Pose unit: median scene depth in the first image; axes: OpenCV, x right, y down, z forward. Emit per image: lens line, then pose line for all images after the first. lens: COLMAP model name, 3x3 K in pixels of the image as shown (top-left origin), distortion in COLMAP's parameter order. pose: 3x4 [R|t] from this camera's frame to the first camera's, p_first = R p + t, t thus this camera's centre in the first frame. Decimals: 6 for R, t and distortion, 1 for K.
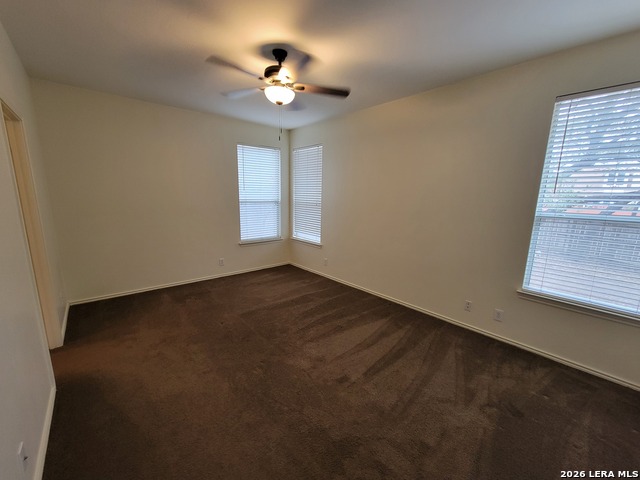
lens RADIAL K [[260.2, 0, 319.8], [0, 260.2, 242.9], [0, 0, 1]] dist [-0.000340, 0.000471]
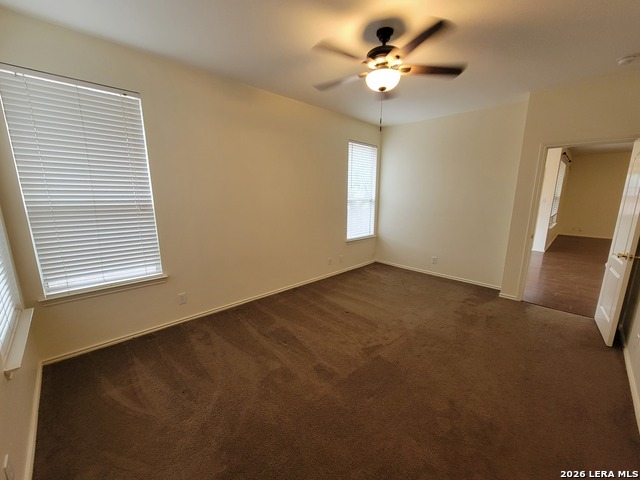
lens RADIAL K [[260.2, 0, 322.4], [0, 260.2, 242.6], [0, 0, 1]] dist [-0.000340, 0.000471]
pose [[-0.060606, -0.204463, 0.976996, -0.694476], [0.169889, 0.962401, 0.211947, -0.156212], [-0.983598, 0.178826, -0.023591, 0.806318]]
